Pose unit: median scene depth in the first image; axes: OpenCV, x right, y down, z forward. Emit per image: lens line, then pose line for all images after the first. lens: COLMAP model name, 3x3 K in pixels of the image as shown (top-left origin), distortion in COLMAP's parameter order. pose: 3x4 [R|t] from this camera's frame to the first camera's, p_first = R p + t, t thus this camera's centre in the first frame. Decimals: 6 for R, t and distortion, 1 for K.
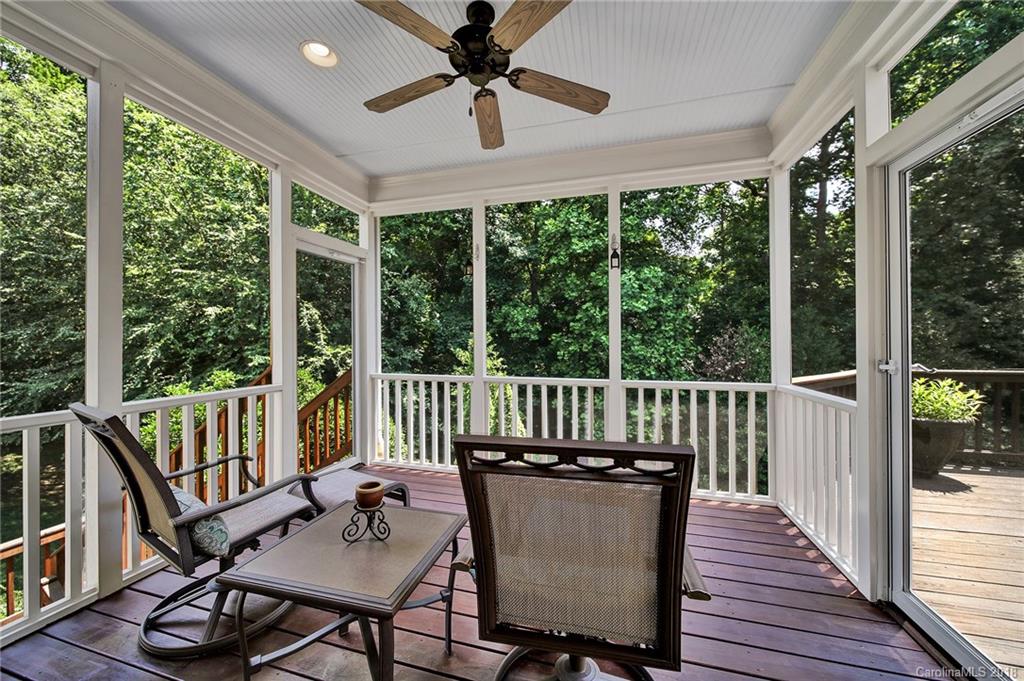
lens RADIAL K [[368.9, 0, 509.4], [0, 368.9, 338.6], [0, 0, 1]] dist [-0.001242, -0.000343]
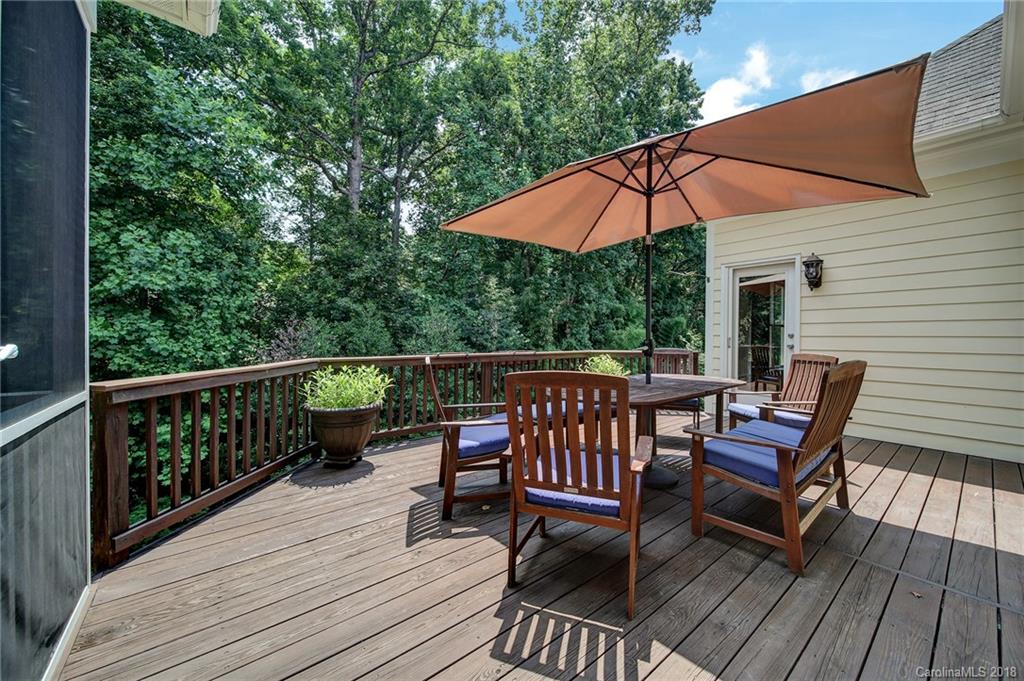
lens RADIAL K [[362.3, 0, 508.0], [0, 362.3, 336.7], [0, 0, 1]] dist [-0.001034, -0.000078]
pose [[0.607753, 0.008633, 0.794079, 0.232970], [-0.013791, 0.999905, -0.000316, 0.009345], [-0.794006, -0.010759, 0.607814, 0.029685]]
